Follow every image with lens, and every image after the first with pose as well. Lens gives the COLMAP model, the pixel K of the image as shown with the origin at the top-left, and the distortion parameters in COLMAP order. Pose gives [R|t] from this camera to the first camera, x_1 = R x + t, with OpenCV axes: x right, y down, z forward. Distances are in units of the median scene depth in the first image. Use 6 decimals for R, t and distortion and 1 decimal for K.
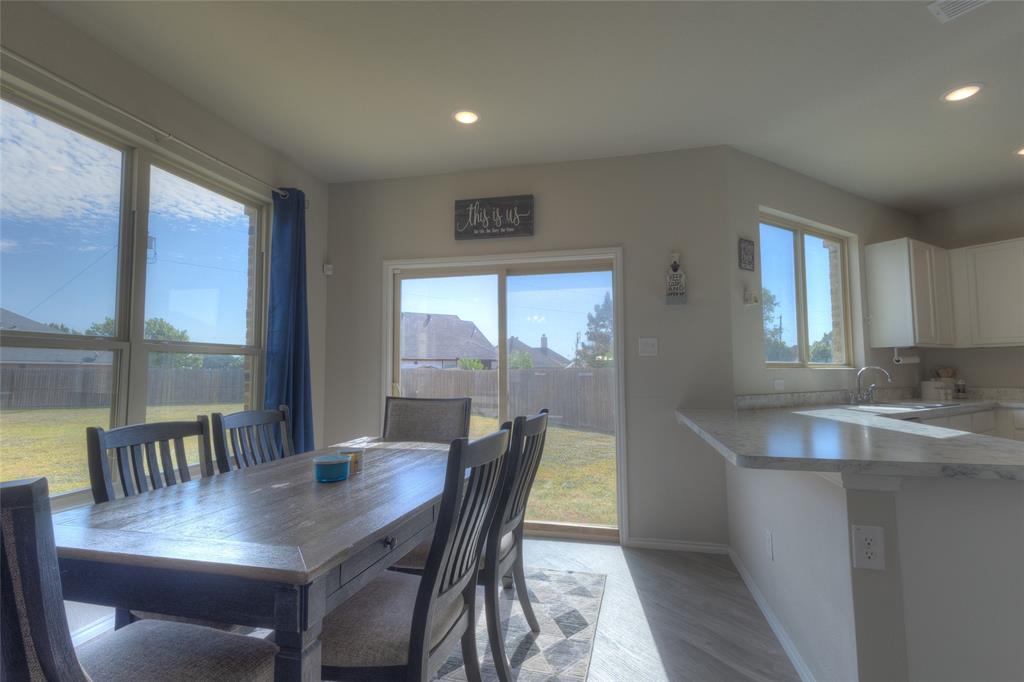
lens RADIAL K [[473.9, 0, 510.8], [0, 473.9, 341.6], [0, 0, 1]] dist [0.015809, -0.000769]
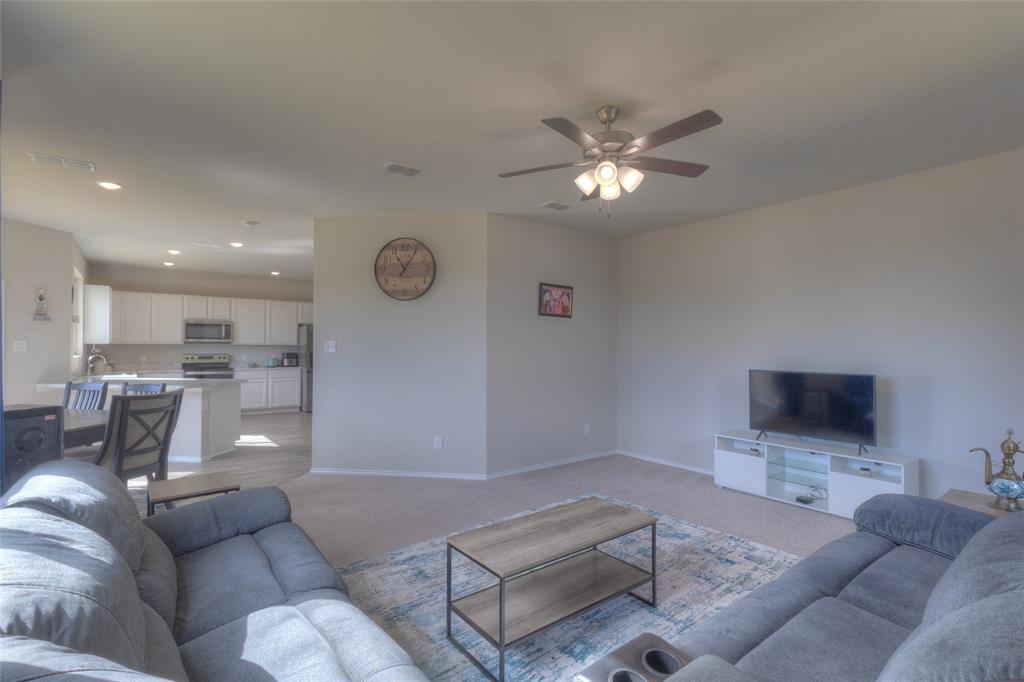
lens RADIAL K [[482.1, 0, 528.4], [0, 482.1, 336.1], [0, 0, 1]] dist [-0.000919, 0.000012]
pose [[-0.138753, 0.026436, 0.989974, -1.520378], [-0.068312, 0.997007, -0.036199, -0.077775], [-0.987968, -0.072650, -0.136532, -0.459926]]
